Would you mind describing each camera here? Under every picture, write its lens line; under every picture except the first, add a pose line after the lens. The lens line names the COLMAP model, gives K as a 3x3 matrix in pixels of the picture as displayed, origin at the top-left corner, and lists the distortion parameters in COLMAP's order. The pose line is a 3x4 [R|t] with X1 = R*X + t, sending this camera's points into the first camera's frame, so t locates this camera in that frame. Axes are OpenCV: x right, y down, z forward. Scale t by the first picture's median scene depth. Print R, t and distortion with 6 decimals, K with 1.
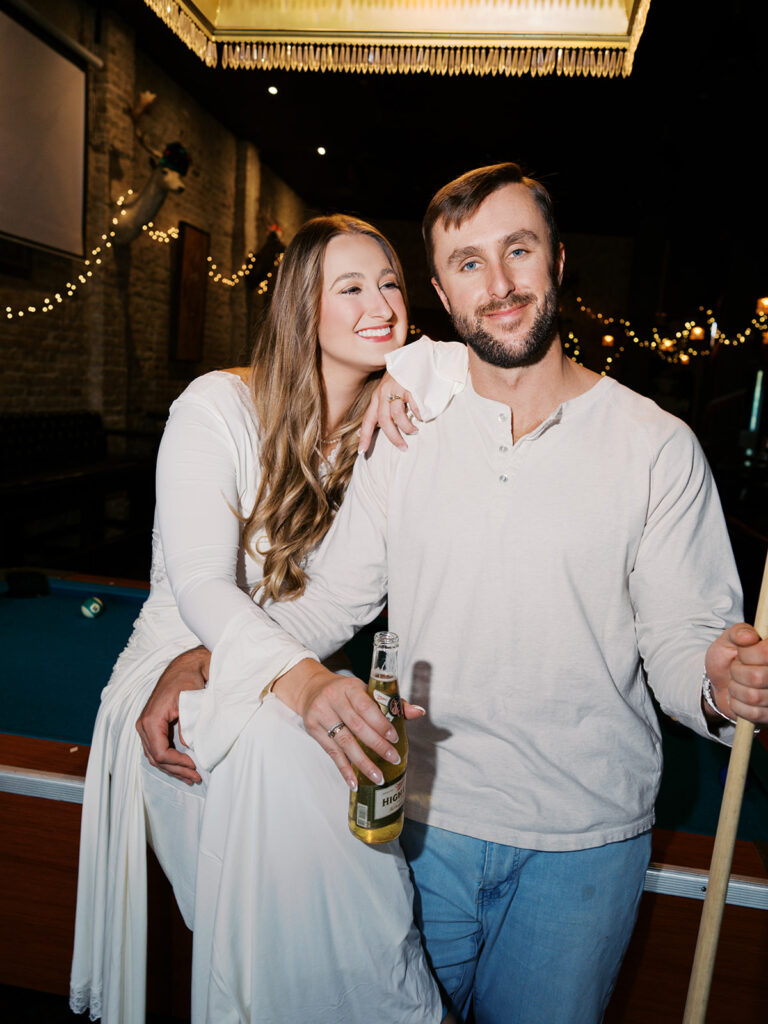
lens RADIAL K [[850.2, 0, 387.7], [0, 850.2, 515.2], [0, 0, 1]] dist [-0.002955, 0.001054]
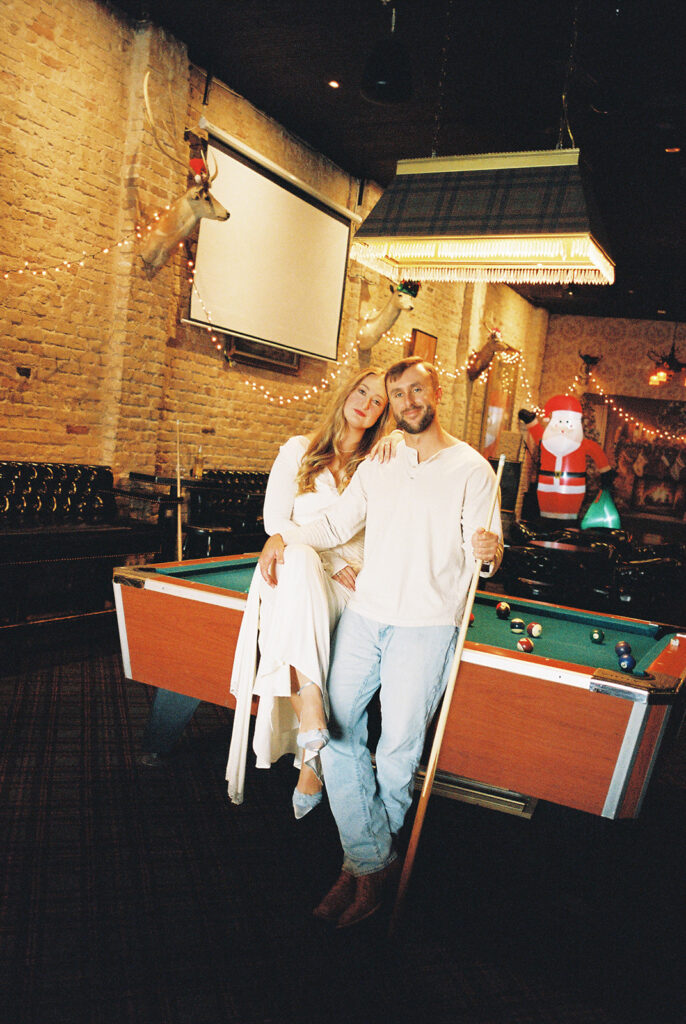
lens RADIAL K [[864.5, 0, 346.0], [0, 864.5, 514.6], [0, 0, 1]] dist [0.014224, -0.036639]
pose [[0.946001, 0.056609, -0.319184, 0.098974], [-0.087839, 0.992561, -0.084303, 0.048799], [0.312037, 0.107788, 0.943936, -0.237954]]
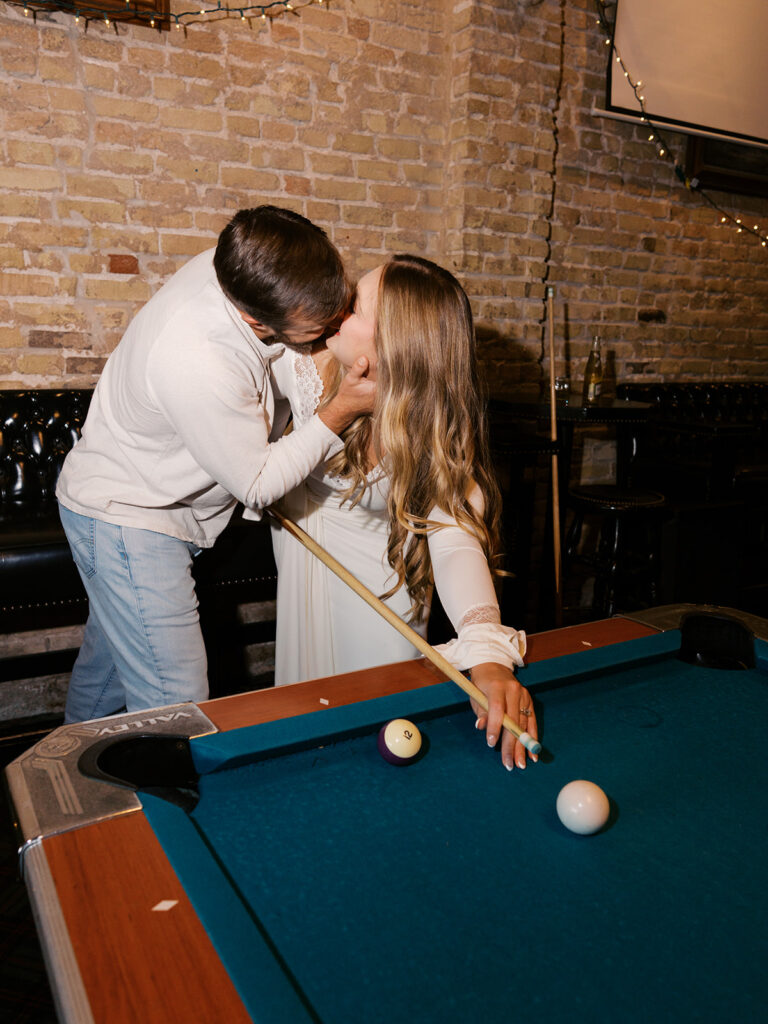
lens RADIAL K [[831.7, 0, 386.6], [0, 831.7, 509.0], [0, 0, 1]] dist [-0.003310, 0.002620]
pose [[0.633431, 0.106744, -0.766401, -0.058923], [-0.097073, 0.993577, 0.058154, -0.008161], [0.767686, 0.037560, 0.639725, 0.183862]]
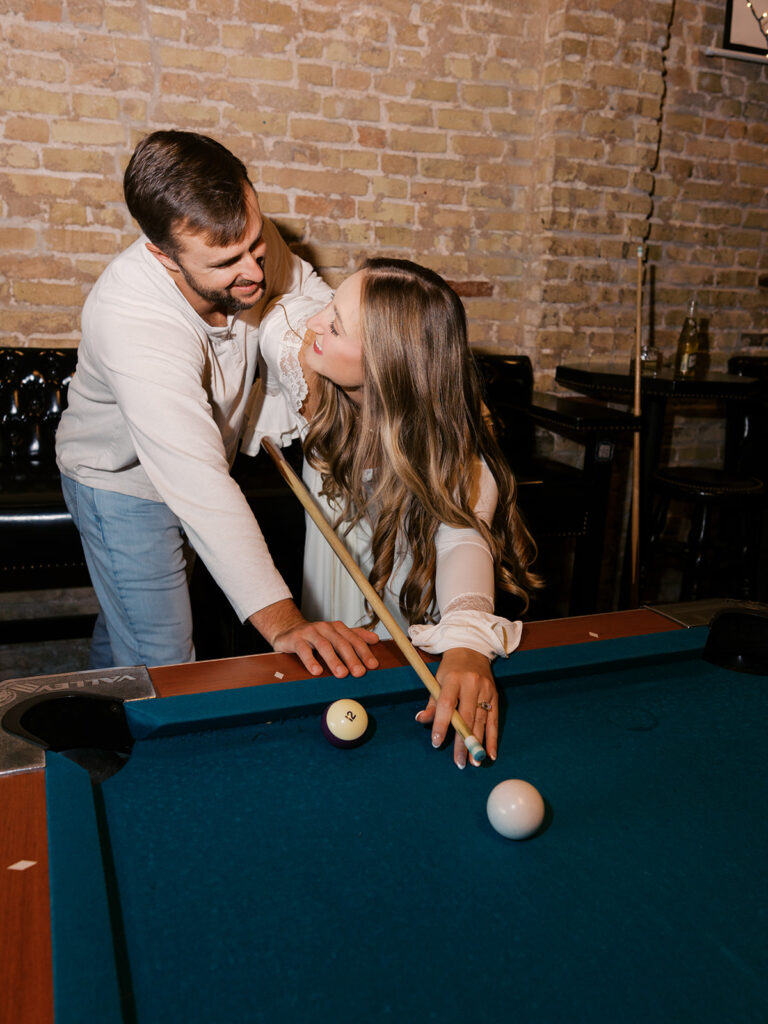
lens RADIAL K [[872.3, 0, 384.9], [0, 872.3, 510.0], [0, 0, 1]] dist [-0.002970, 0.001378]
pose [[0.510945, 0.151778, -0.846108, -0.045190], [-0.128515, 0.986714, 0.099393, -0.008753], [0.849953, 0.057954, 0.523662, 0.211346]]
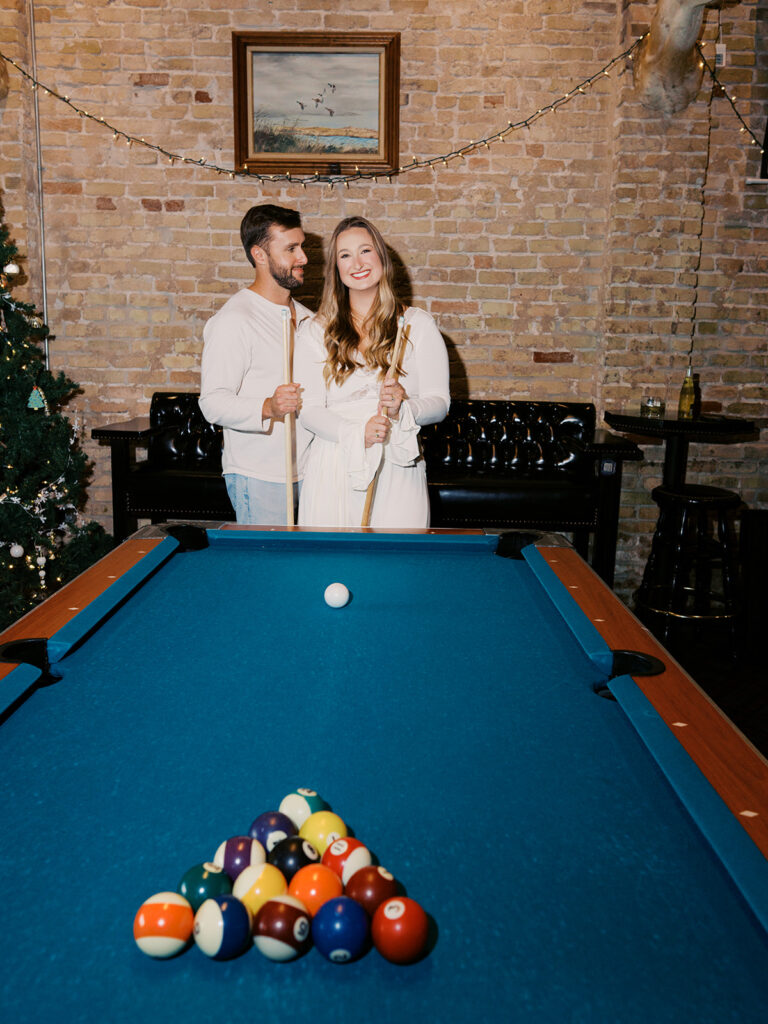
lens RADIAL K [[848.2, 0, 379.2], [0, 848.2, 483.7], [0, 0, 1]] dist [-0.003334, 0.009476]
pose [[0.156892, 0.084349, -0.984007, 0.196973], [-0.159396, 0.985447, 0.059058, -0.005881], [0.974668, 0.147581, 0.168054, 0.260118]]
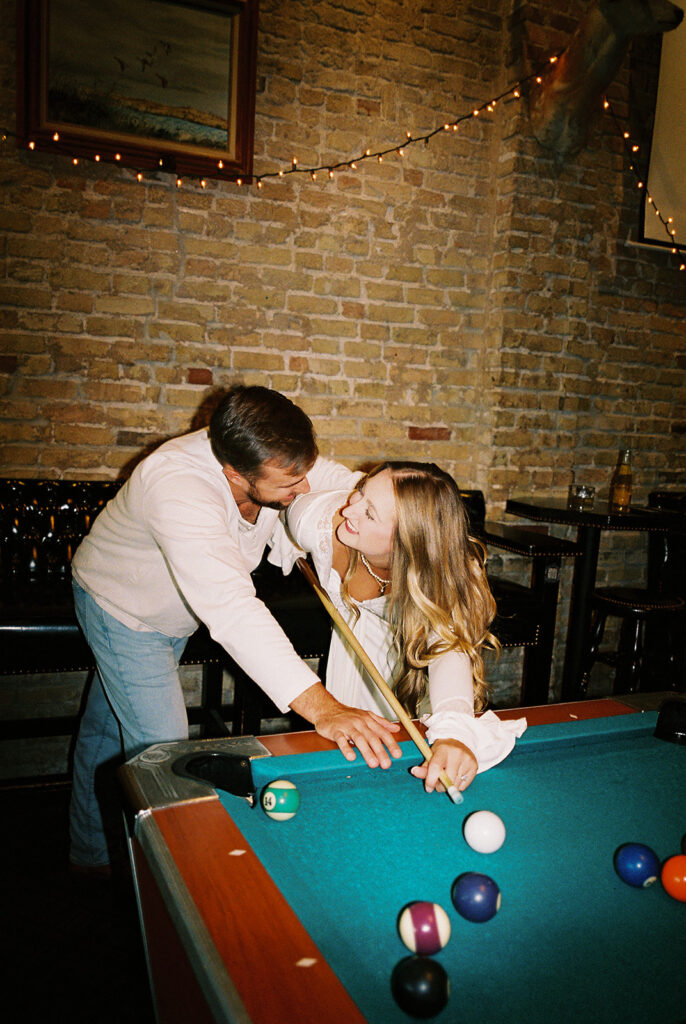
lens RADIAL K [[864.5, 0, 346.0], [0, 864.5, 514.6], [0, 0, 1]] dist [0.014224, -0.036639]
pose [[0.550217, 0.053849, -0.833283, -0.008382], [-0.141166, 0.989553, -0.029265, -0.010971], [0.823002, 0.133733, 0.552071, 0.149524]]
